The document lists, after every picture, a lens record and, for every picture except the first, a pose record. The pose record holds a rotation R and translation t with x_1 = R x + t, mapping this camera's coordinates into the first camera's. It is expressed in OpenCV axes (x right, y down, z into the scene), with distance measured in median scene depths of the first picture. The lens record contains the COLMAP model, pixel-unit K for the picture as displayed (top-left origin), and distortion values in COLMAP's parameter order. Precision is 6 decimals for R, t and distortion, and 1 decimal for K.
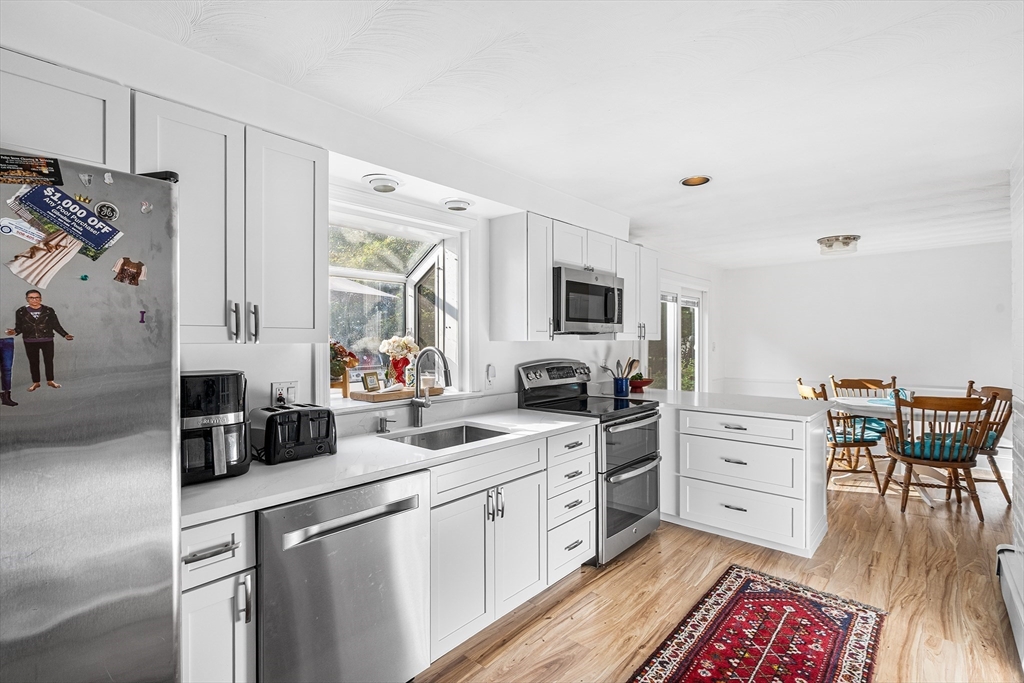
lens RADIAL K [[471.0, 0, 510.9], [0, 471.0, 337.1], [0, 0, 1]] dist [-0.004121, -0.000329]
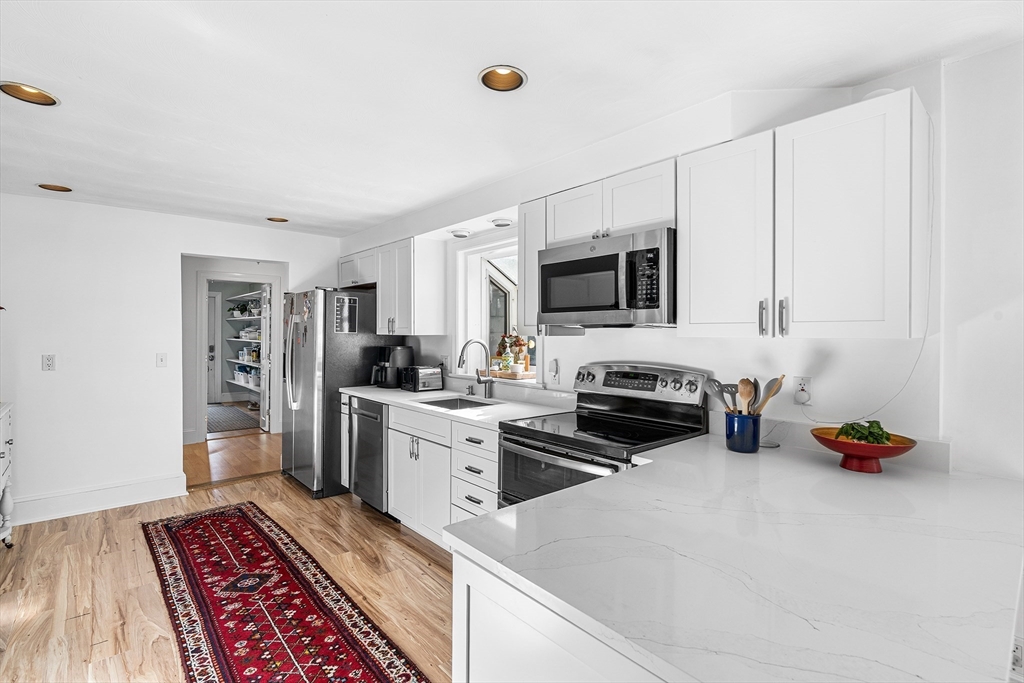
lens RADIAL K [[471.0, 0, 511.4], [0, 471.0, 338.1], [0, 0, 1]] dist [-0.004121, -0.000329]
pose [[-0.115311, 0.008327, -0.993295, 1.354312], [-0.002394, 0.999960, 0.008660, 0.006569], [0.993327, 0.003377, -0.115287, 1.459121]]
